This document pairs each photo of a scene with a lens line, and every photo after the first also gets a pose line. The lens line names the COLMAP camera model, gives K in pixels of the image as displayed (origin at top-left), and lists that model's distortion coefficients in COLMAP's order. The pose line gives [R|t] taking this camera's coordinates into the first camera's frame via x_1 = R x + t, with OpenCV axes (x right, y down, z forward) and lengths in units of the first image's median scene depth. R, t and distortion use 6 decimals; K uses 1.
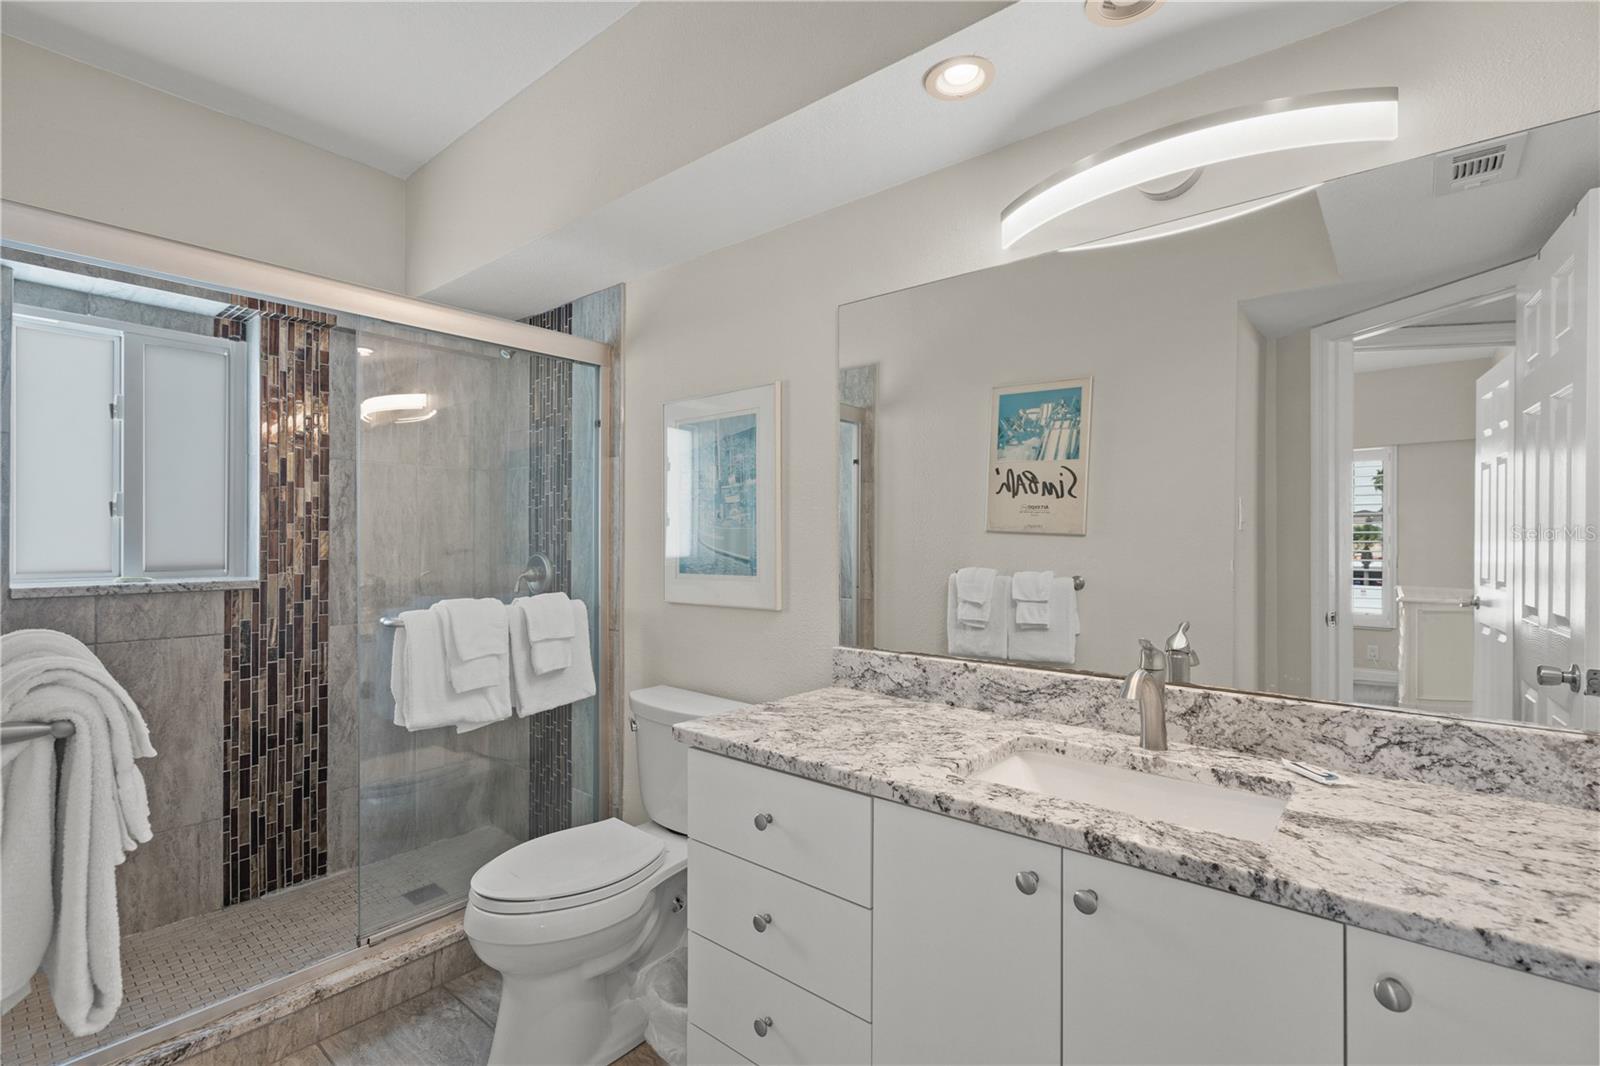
lens RADIAL K [[728.5, 0, 802.9], [0, 728.5, 535.1], [0, 0, 1]] dist [-0.002307, 0.000511]
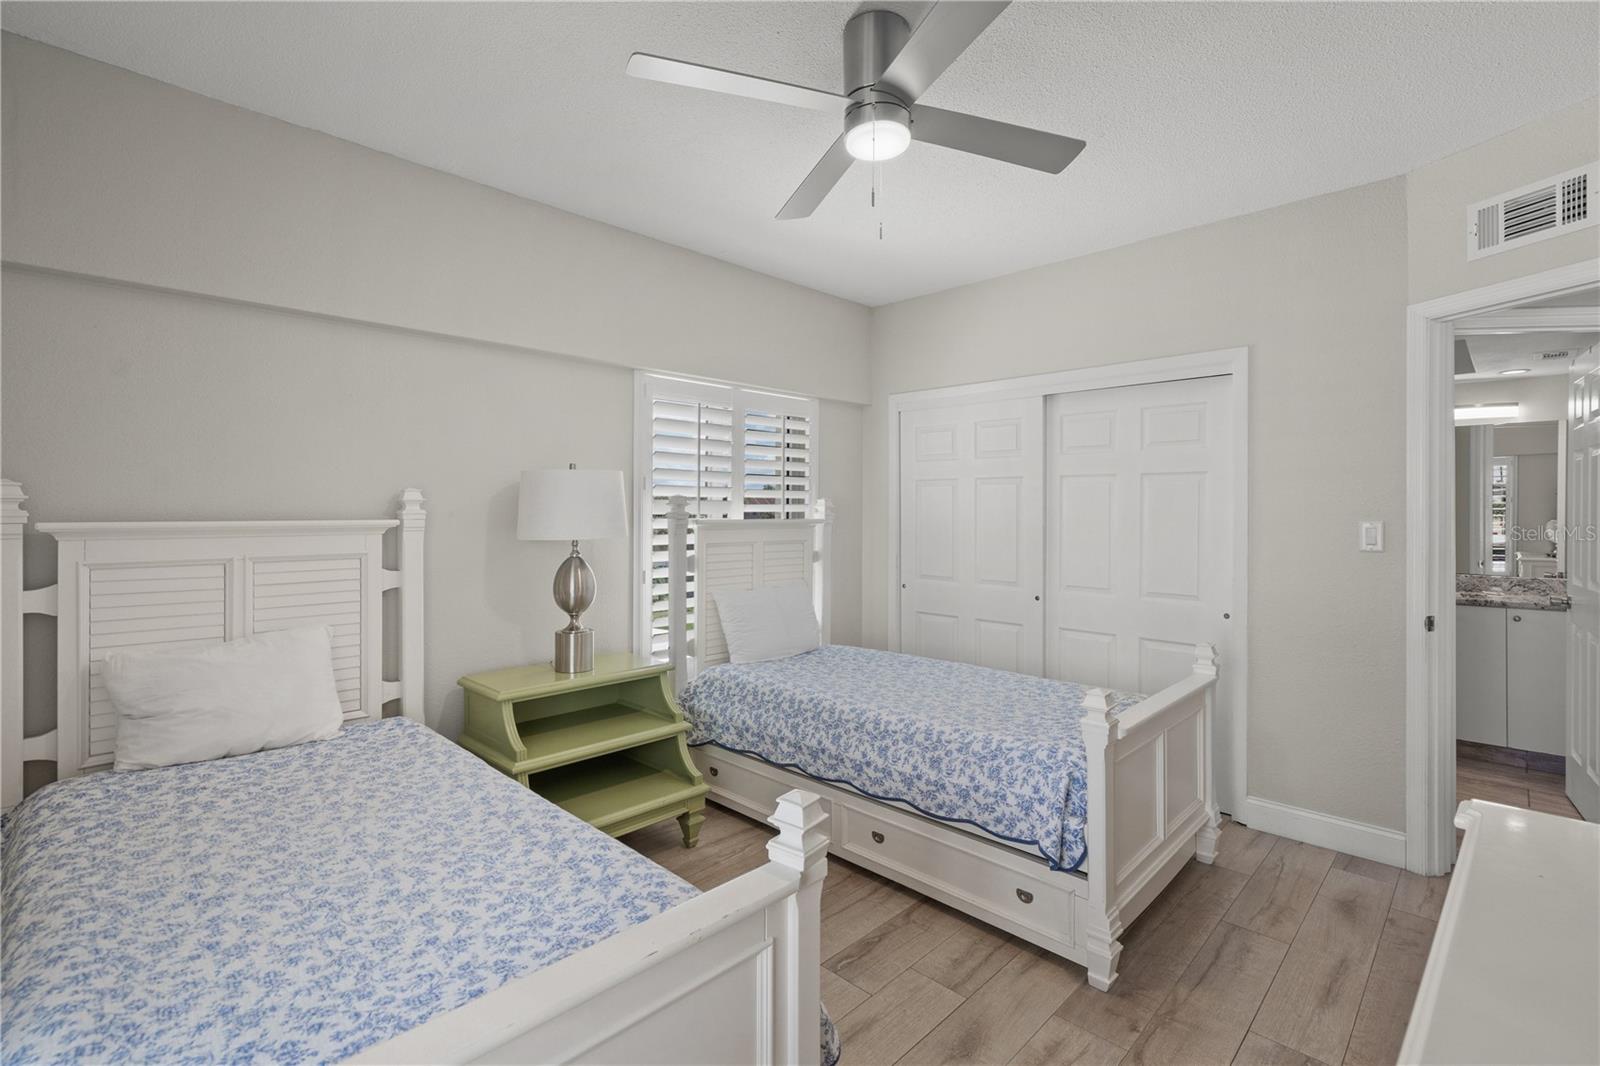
lens RADIAL K [[728.5, 0, 797.3], [0, 728.5, 517.3], [0, 0, 1]] dist [-0.002307, 0.000511]
pose [[0.995506, -0.005763, -0.094524, -2.377920], [0.006640, 0.999938, 0.008958, -0.107222], [0.094466, -0.009545, 0.995482, -2.900898]]
